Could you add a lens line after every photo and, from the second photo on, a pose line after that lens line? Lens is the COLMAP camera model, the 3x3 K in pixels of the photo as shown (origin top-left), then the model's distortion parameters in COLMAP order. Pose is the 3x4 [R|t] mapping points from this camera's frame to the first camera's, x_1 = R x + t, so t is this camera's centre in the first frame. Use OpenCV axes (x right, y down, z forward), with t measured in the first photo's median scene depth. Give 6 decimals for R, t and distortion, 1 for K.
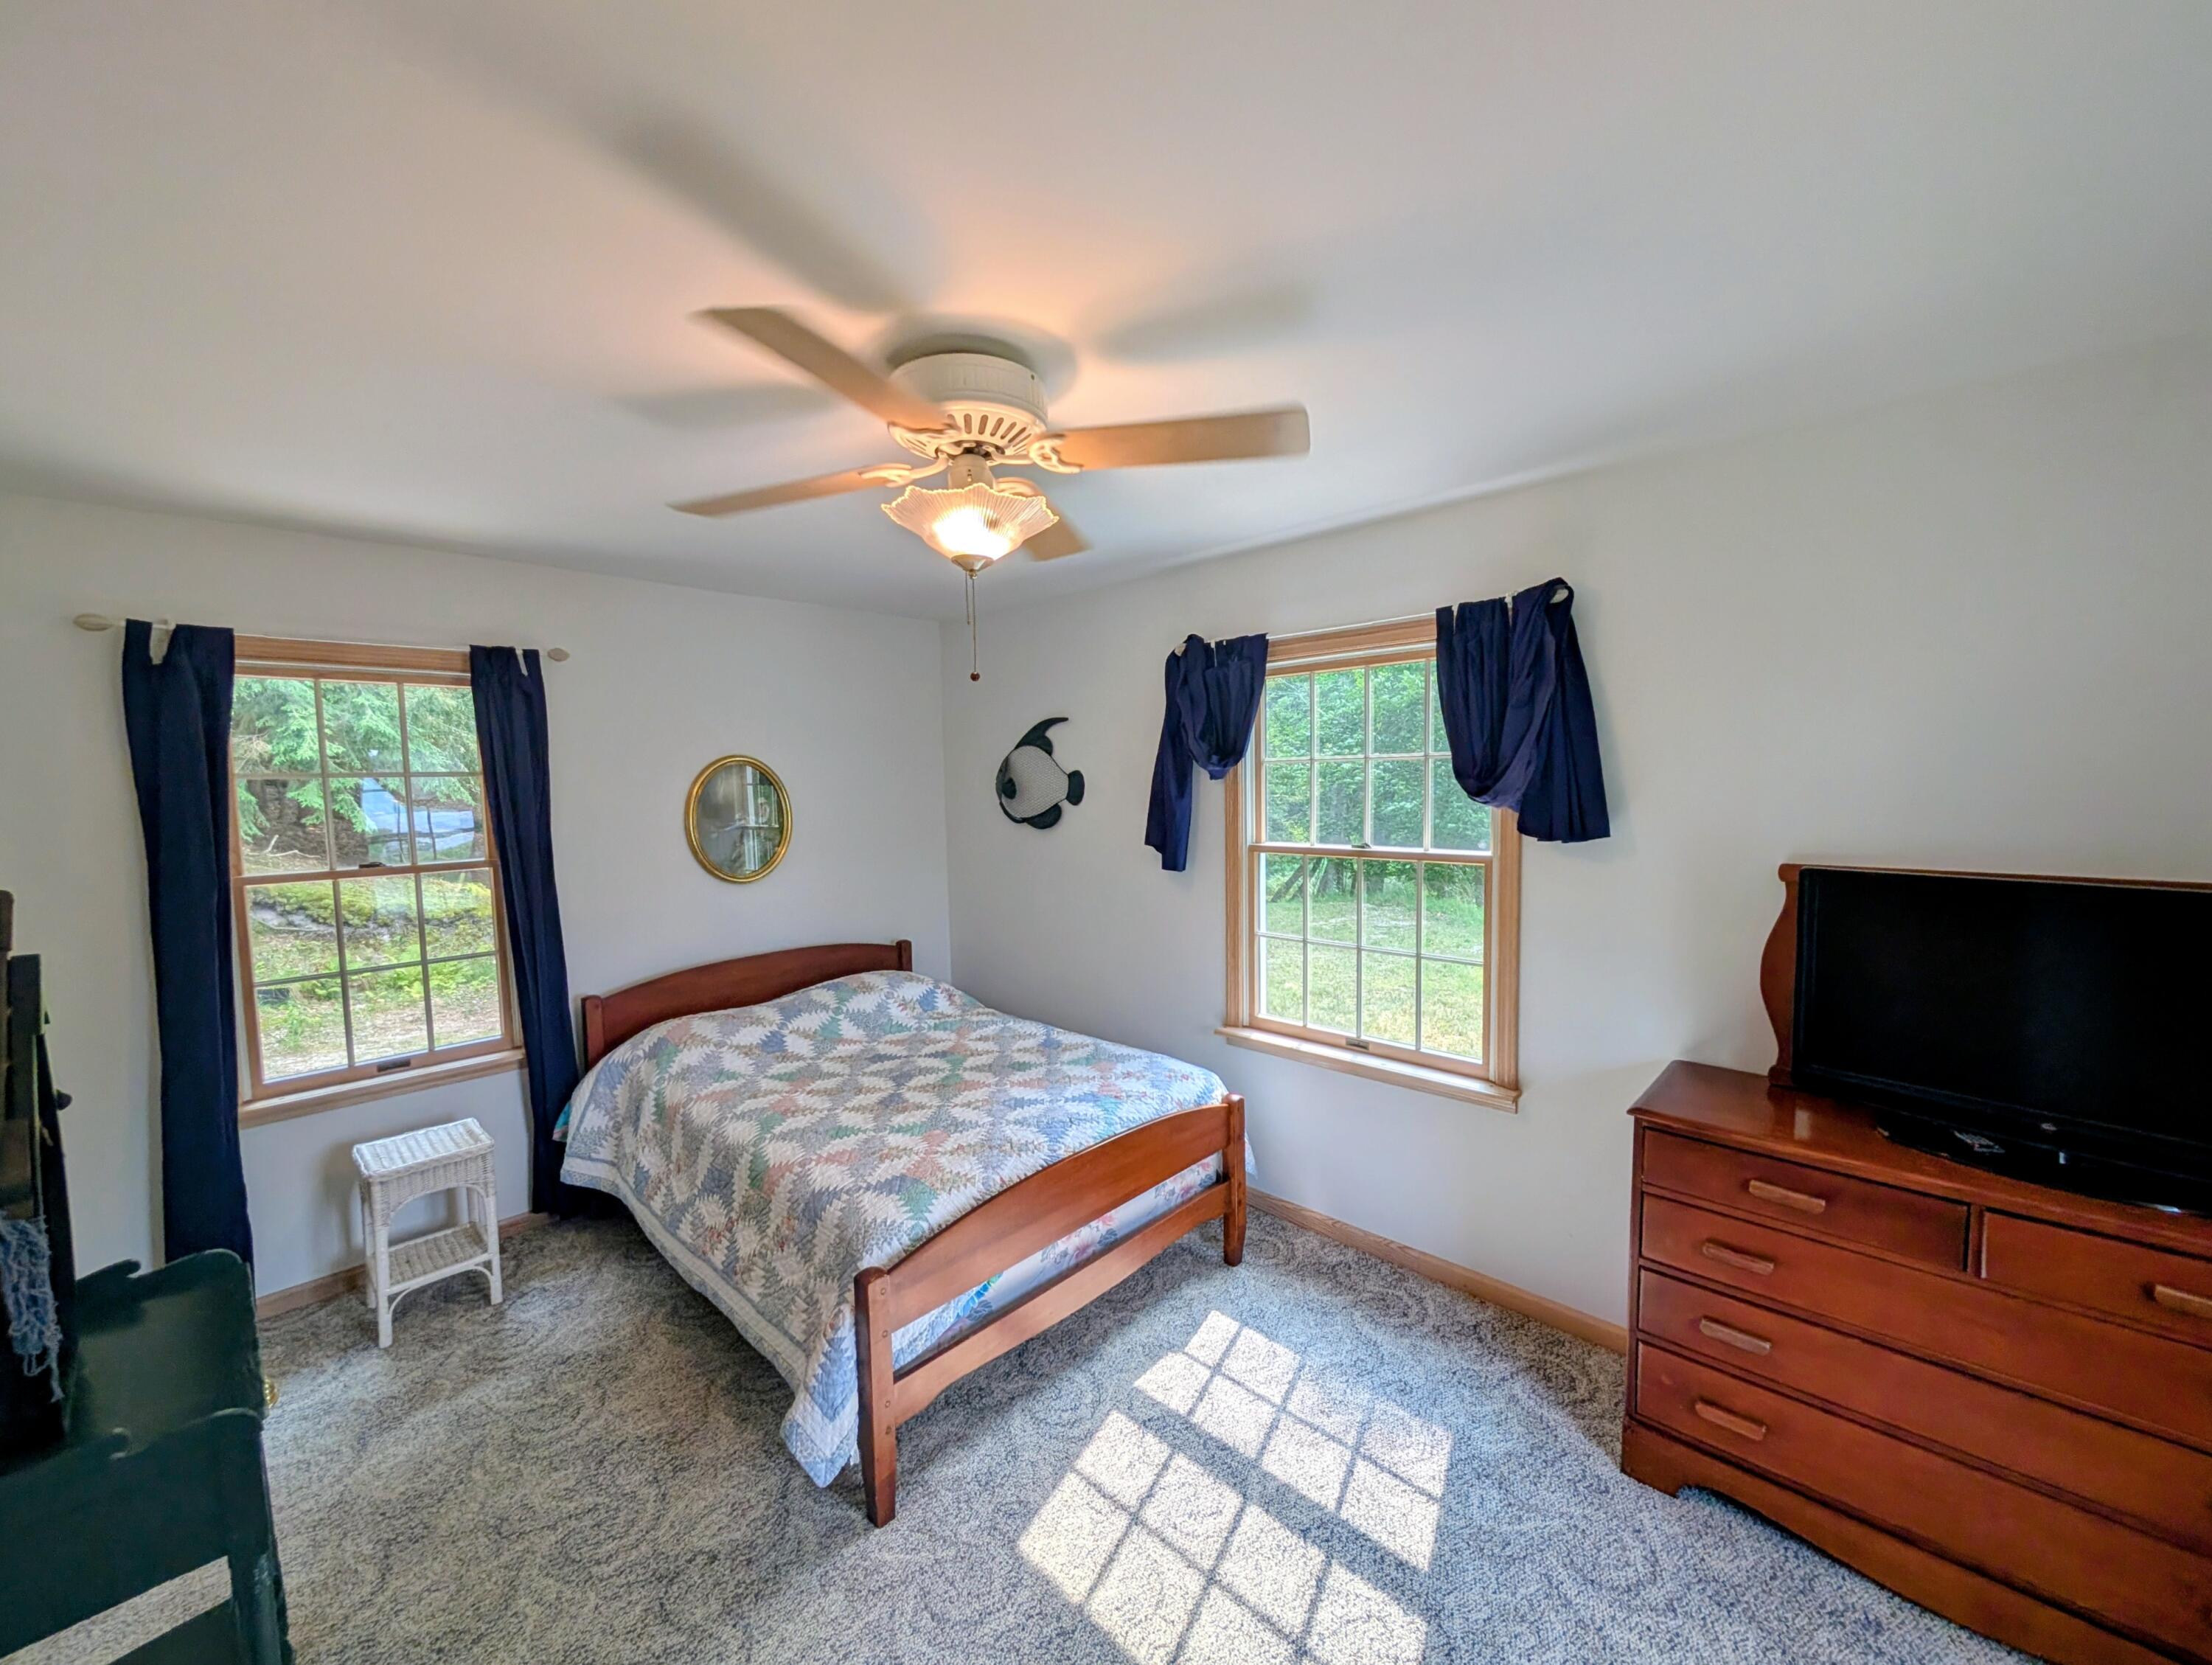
lens RADIAL K [[864.9, 0, 1108.2], [0, 864.9, 836.1], [0, 0, 1]] dist [-0.000688, 0.000035]
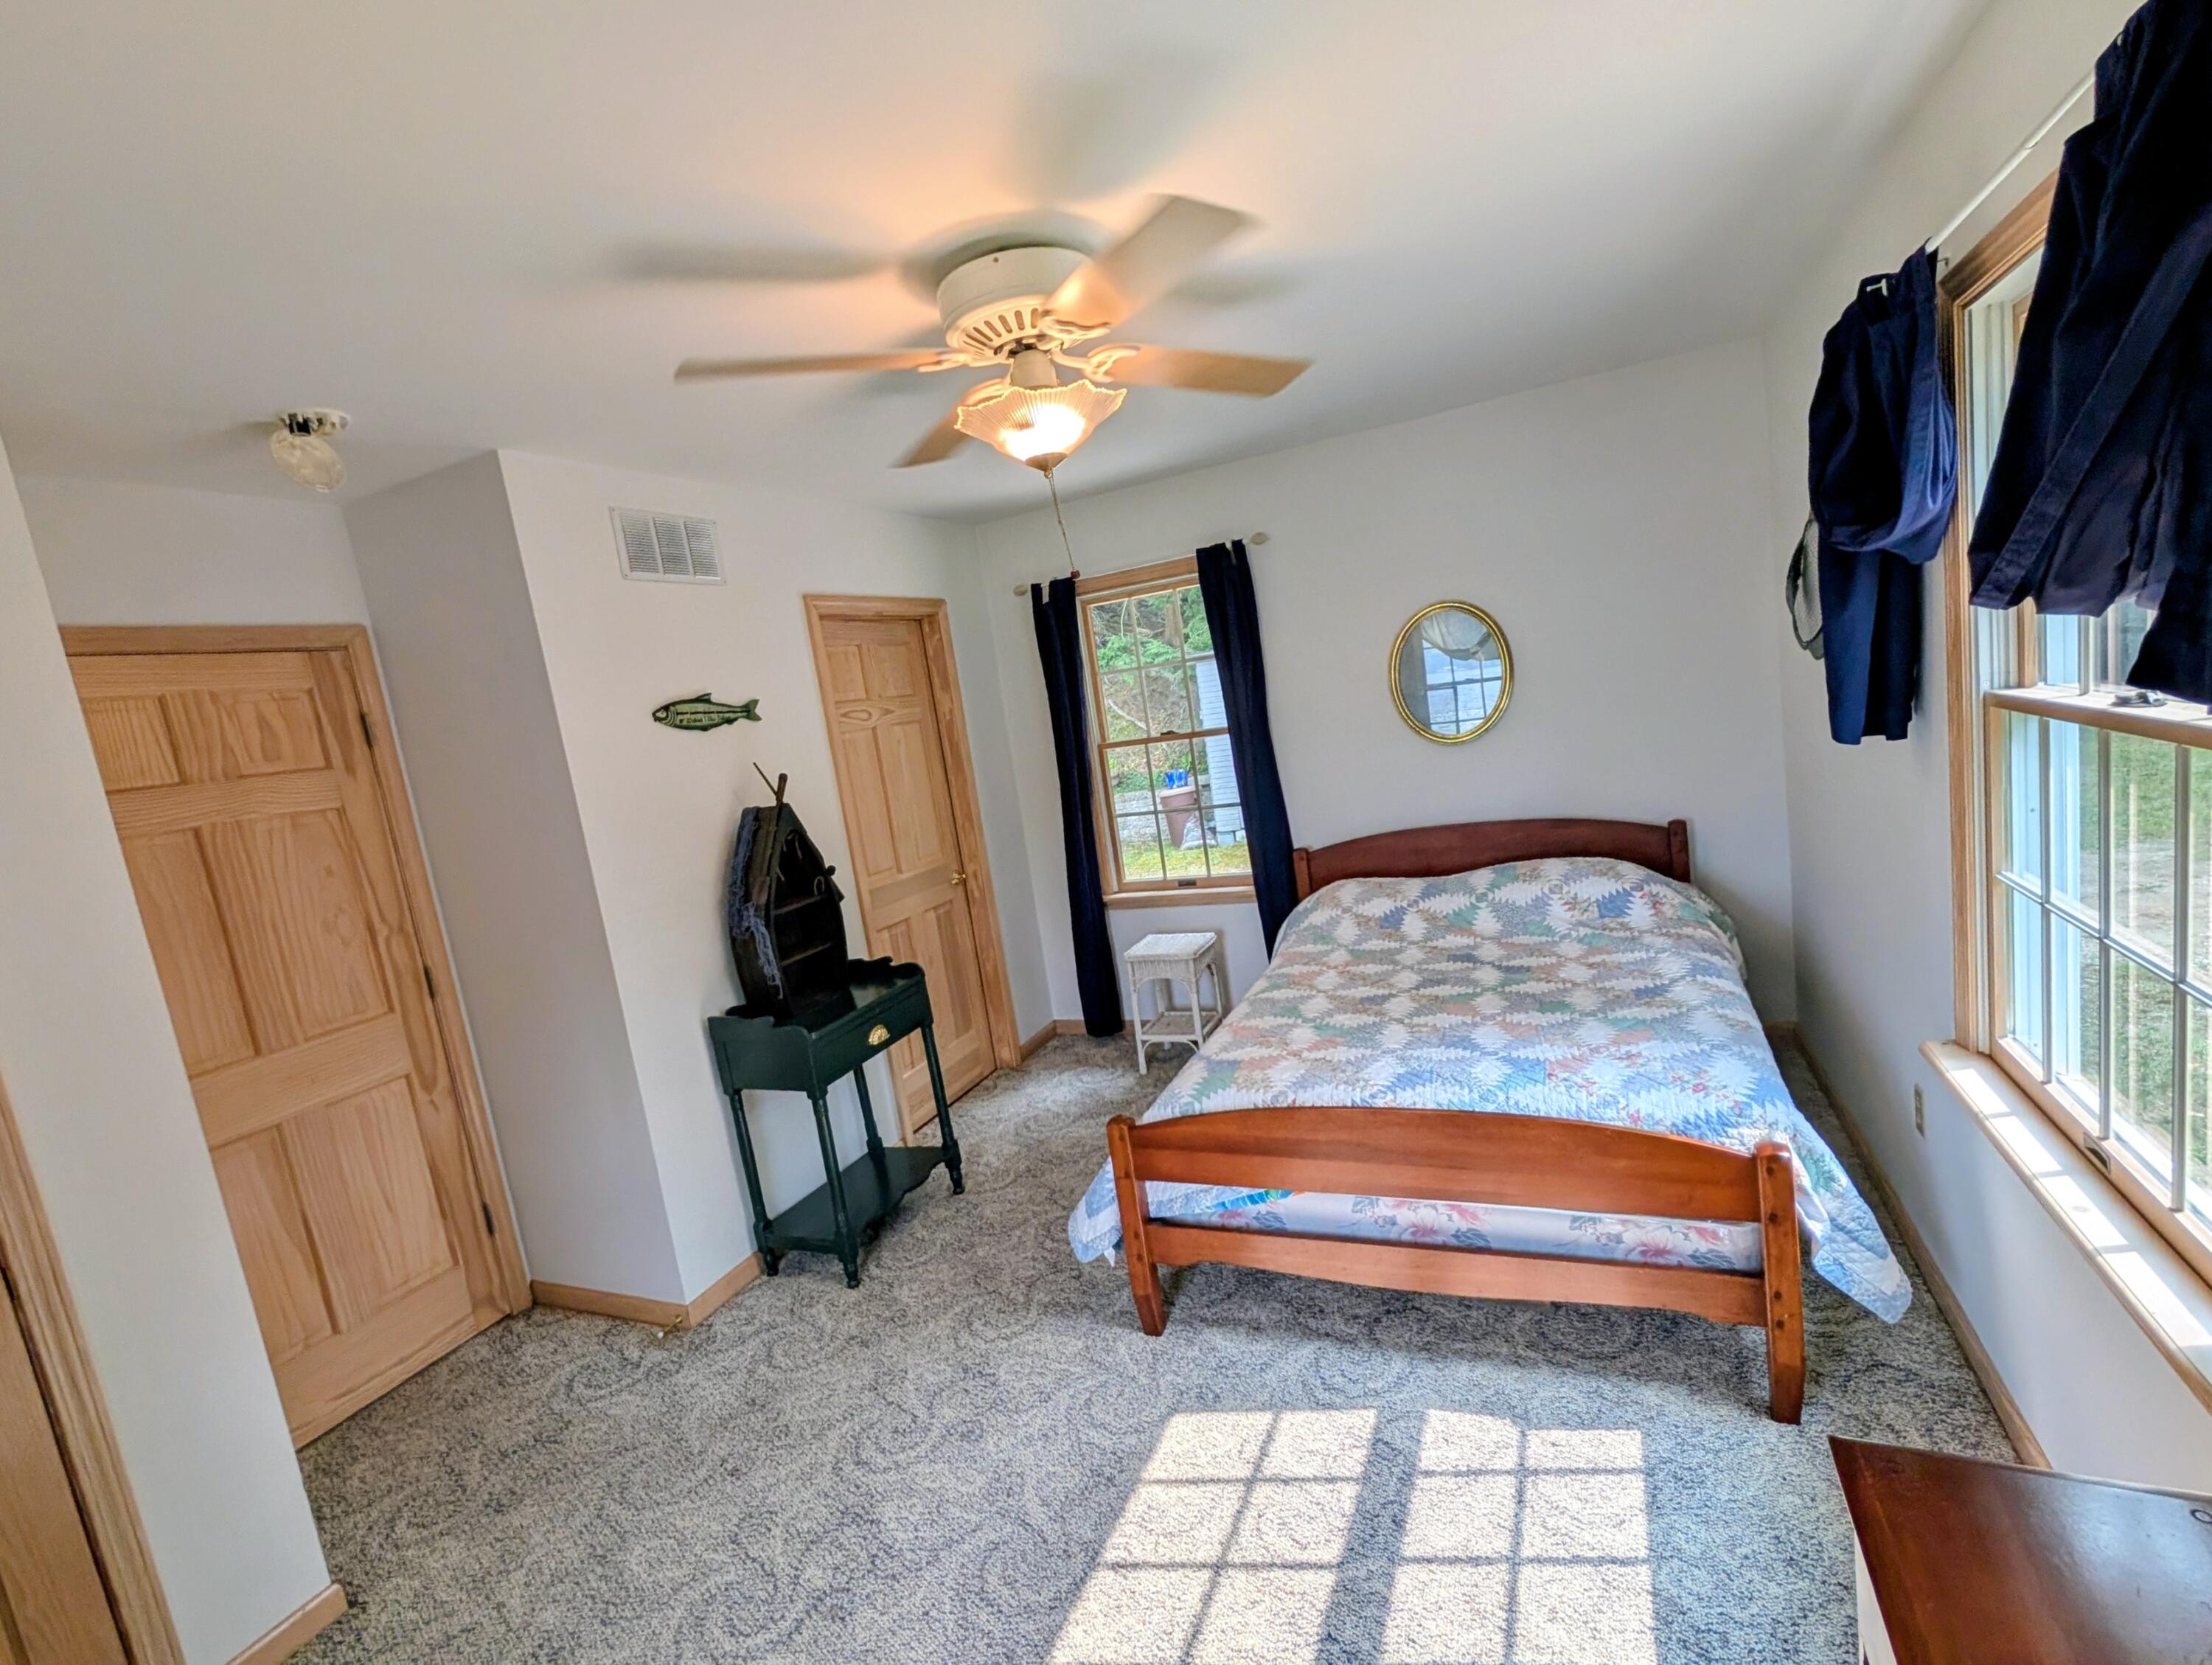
lens RADIAL K [[1027.0, 0, 1105.4], [0, 1027.0, 839.3], [0, 0, 1]] dist [0.000291, 0.000398]
pose [[0.330269, 0.105020, -0.938026, 0.609532], [0.074600, 0.987778, 0.136856, -0.027446], [0.940934, -0.115176, 0.318398, 0.385589]]
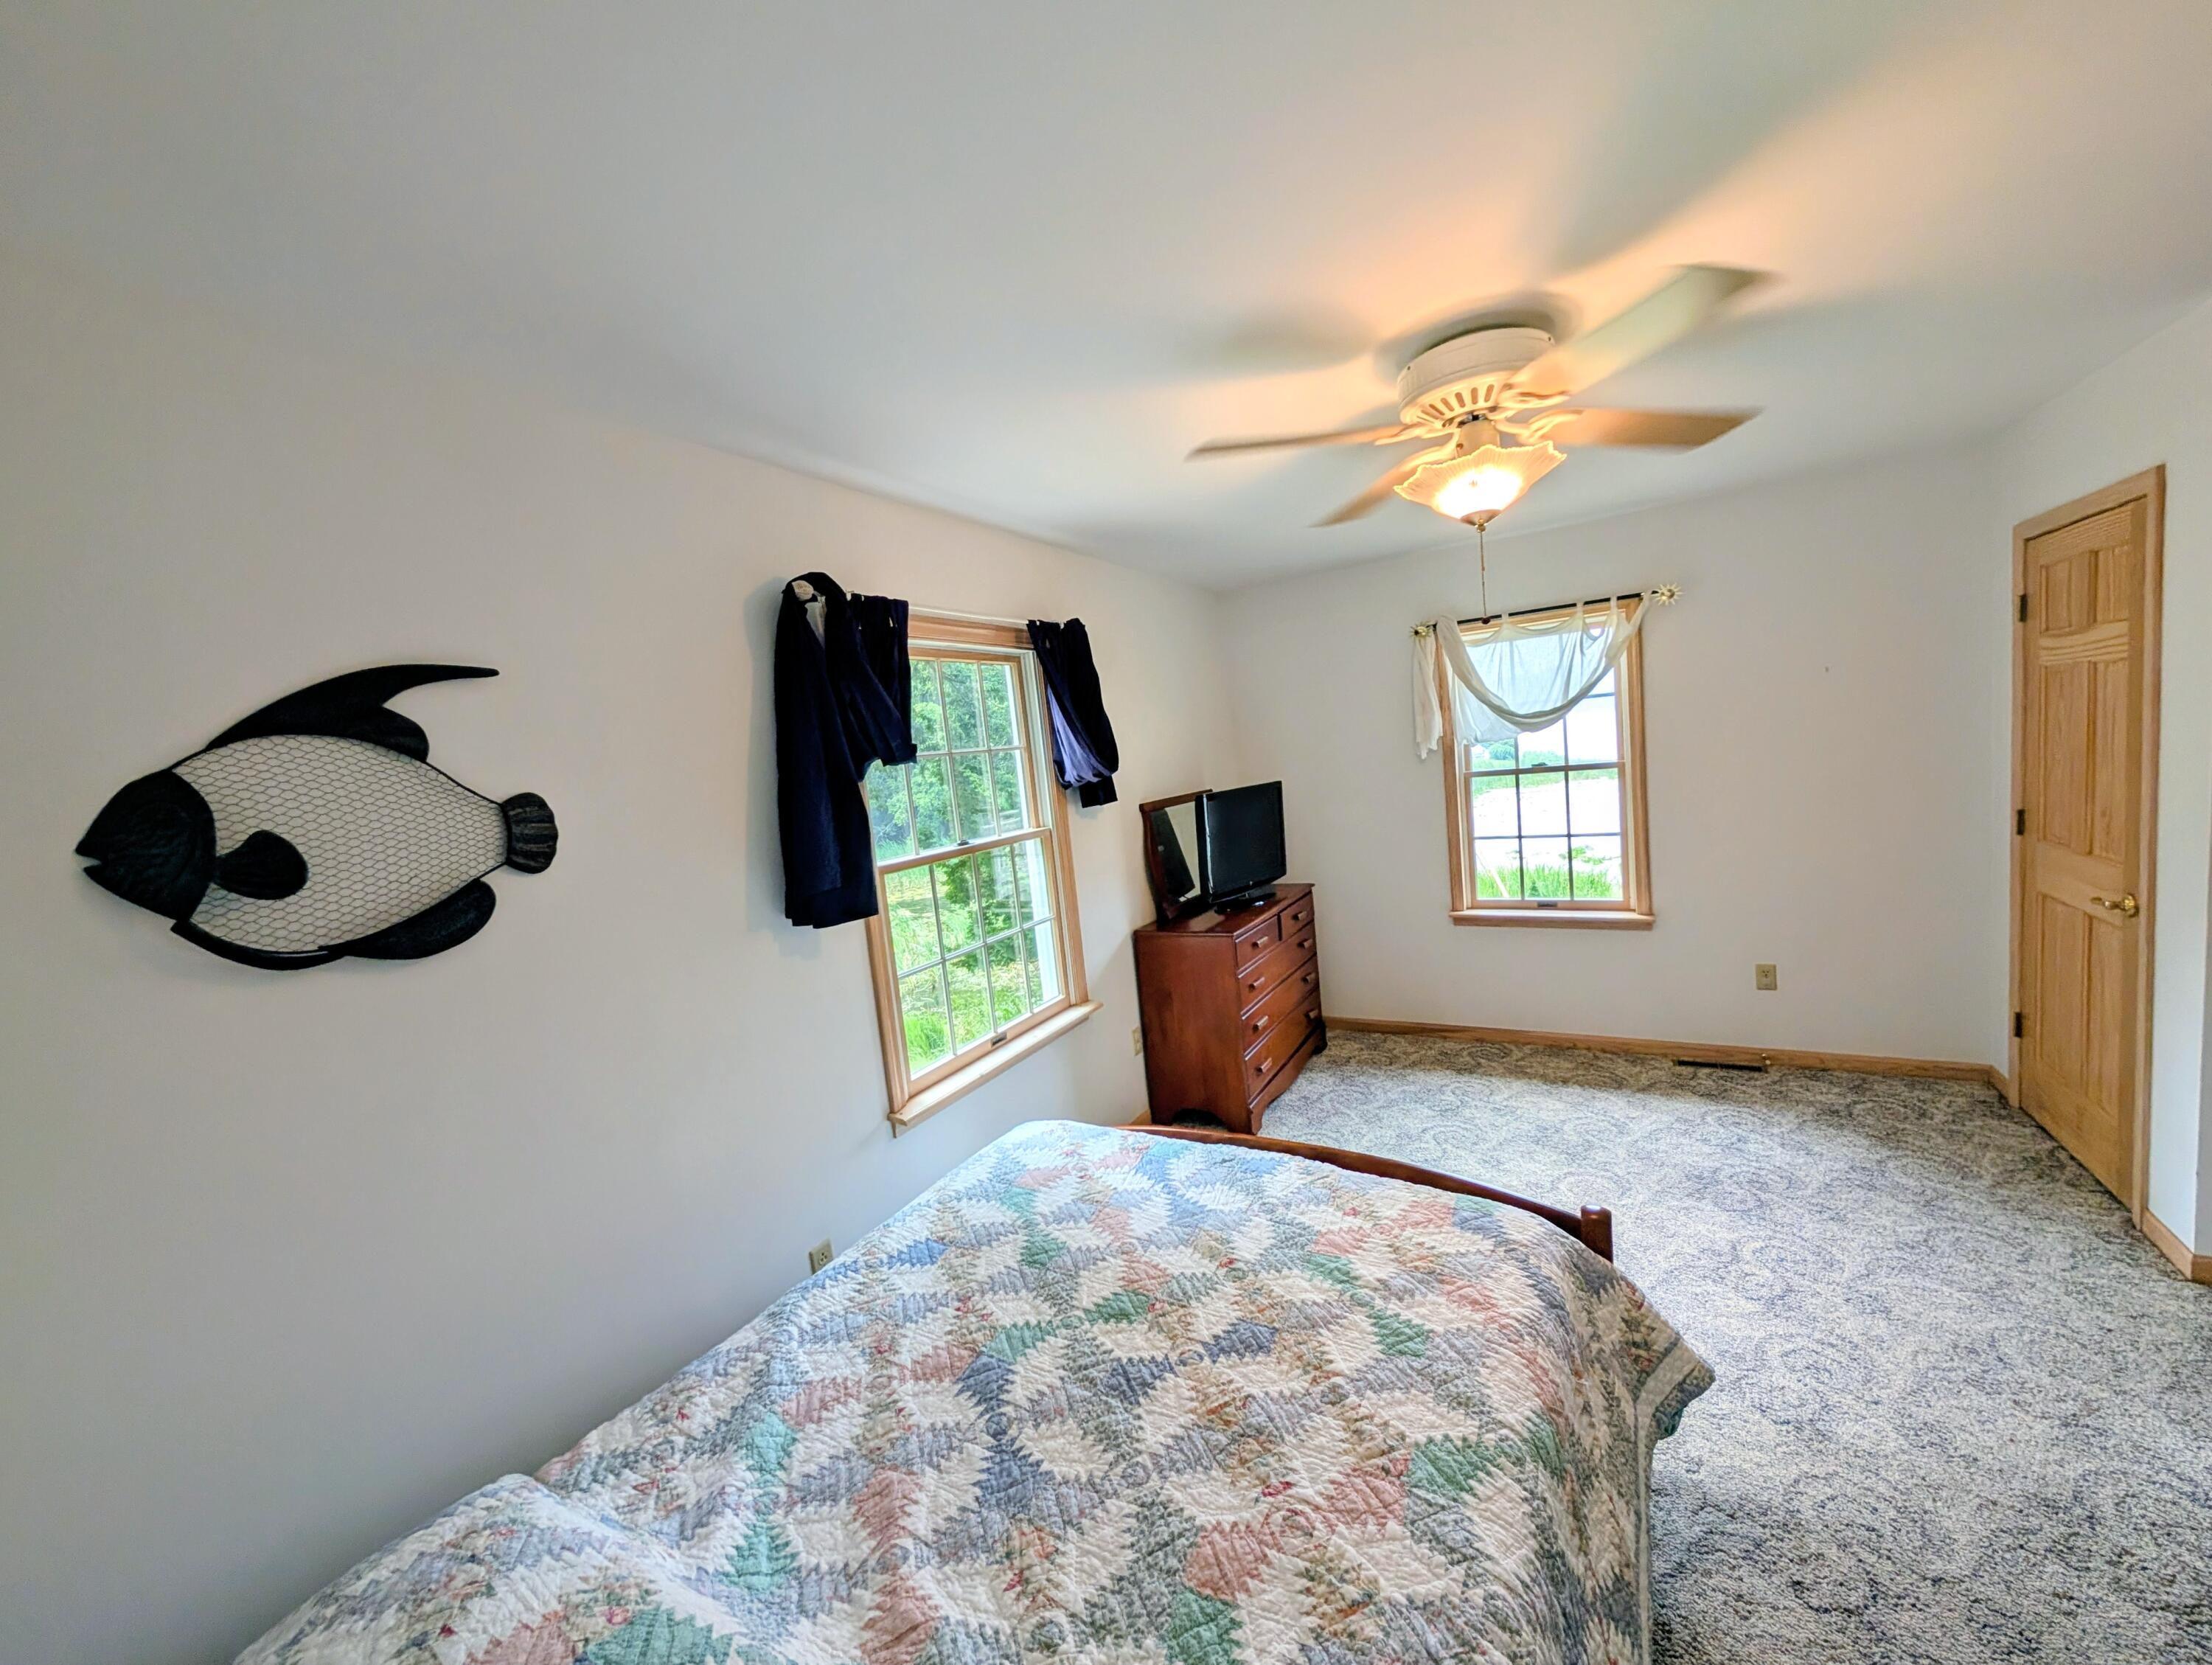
lens RADIAL K [[834.8, 0, 1112.7], [0, 834.8, 824.9], [0, 0, 1]] dist [0.000629, -0.000077]
pose [[-0.232366, -0.042571, 0.971696, -0.675365], [0.169943, 0.981897, 0.083657, -0.059476], [-0.957667, 0.184572, -0.220925, 1.066077]]
